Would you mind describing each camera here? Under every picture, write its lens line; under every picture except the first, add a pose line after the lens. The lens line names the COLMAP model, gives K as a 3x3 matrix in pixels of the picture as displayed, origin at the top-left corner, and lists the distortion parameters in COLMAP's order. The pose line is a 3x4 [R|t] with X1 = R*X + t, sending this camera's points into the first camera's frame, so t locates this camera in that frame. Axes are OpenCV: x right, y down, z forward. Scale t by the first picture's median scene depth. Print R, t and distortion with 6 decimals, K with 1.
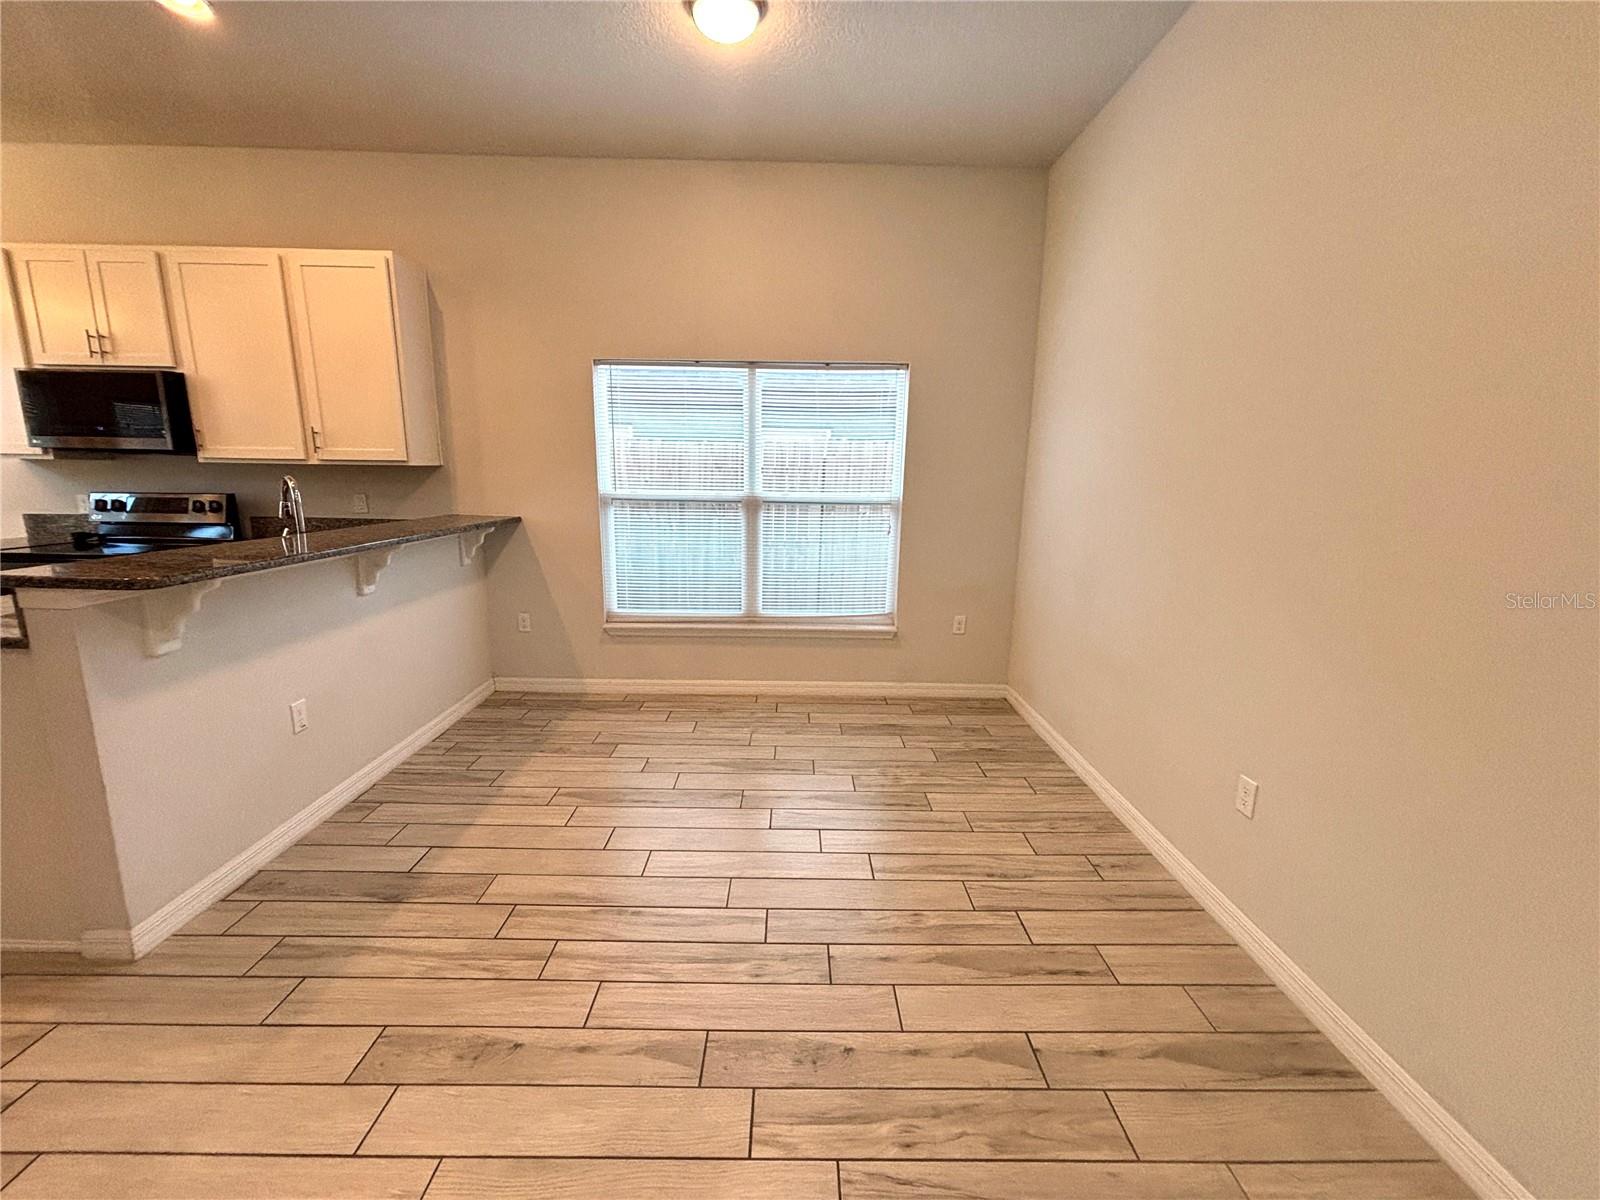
lens RADIAL K [[660.5, 0, 800.0], [0, 660.5, 600.0], [0, 0, 1]] dist [-0.003492, -0.000159]
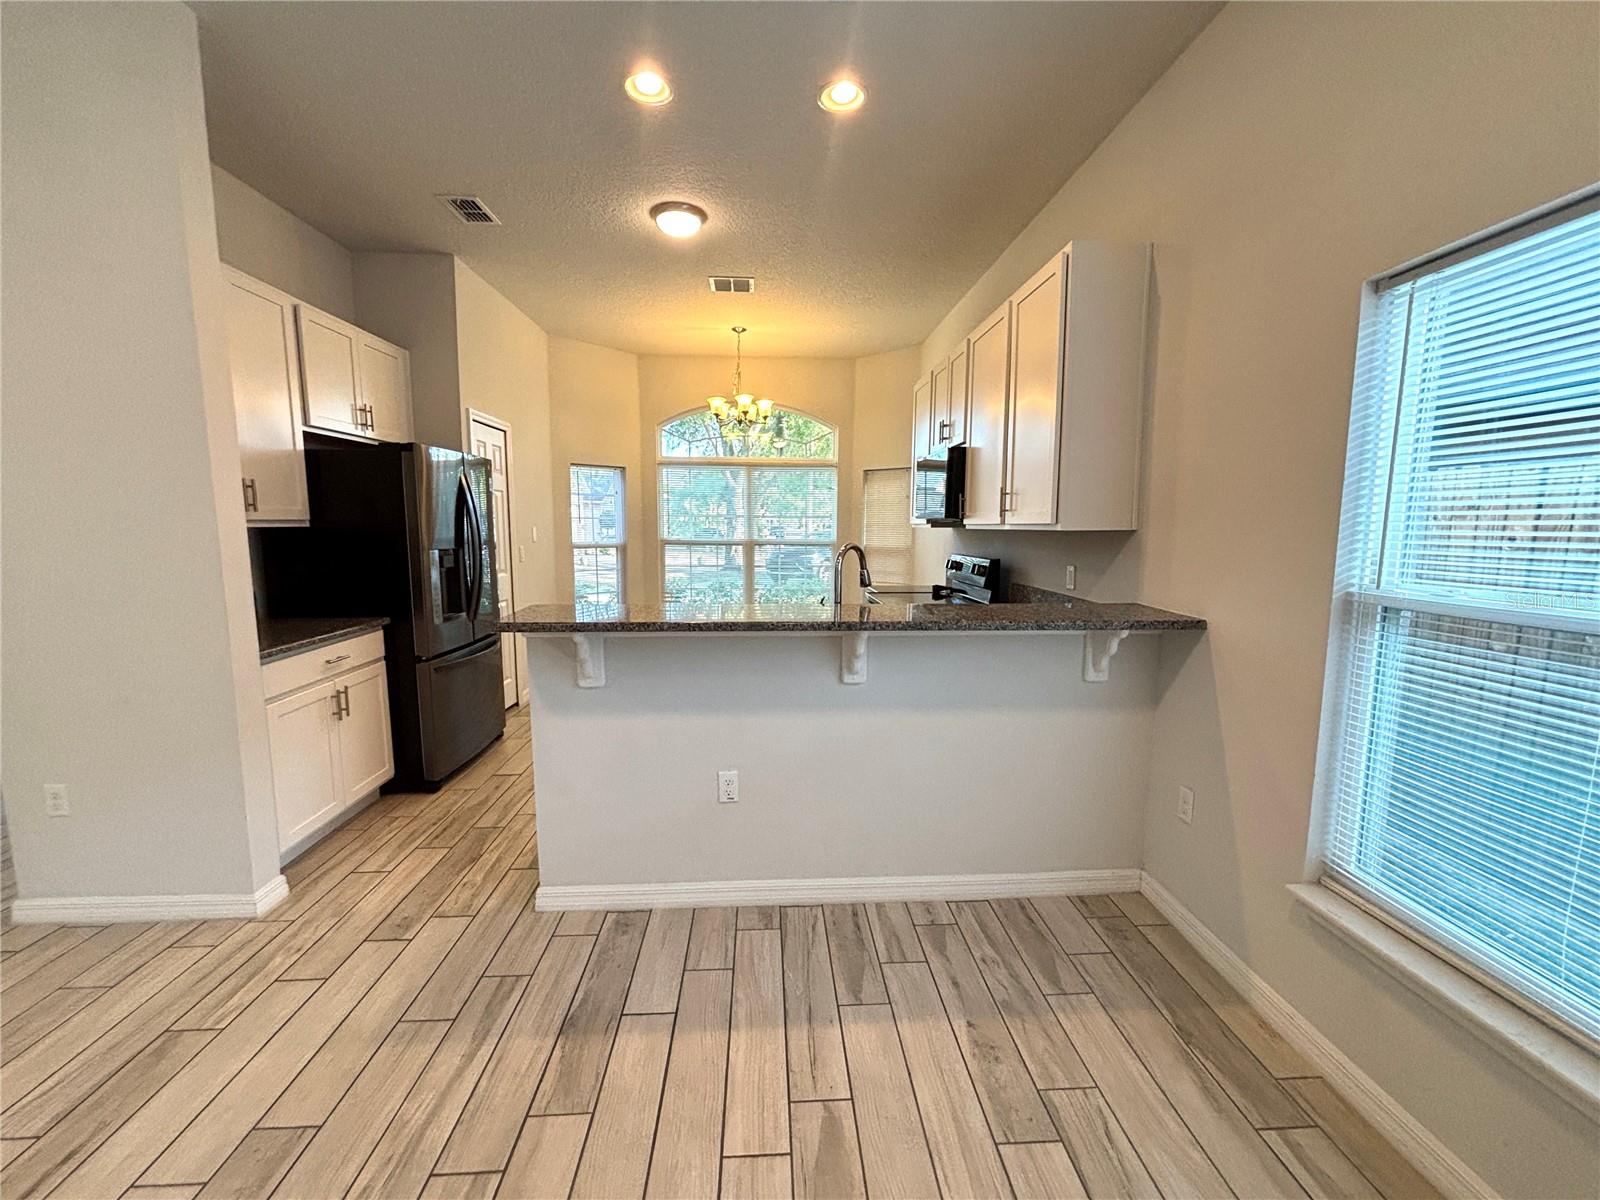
lens RADIAL K [[649.4, 0, 792.9], [0, 649.4, 605.7], [0, 0, 1]] dist [-0.000810, 0.000141]
pose [[0.044941, 0.105839, -0.993367, 0.111760], [-0.199392, 0.975314, 0.094895, -0.137728], [0.978889, 0.193804, 0.064935, 0.715737]]
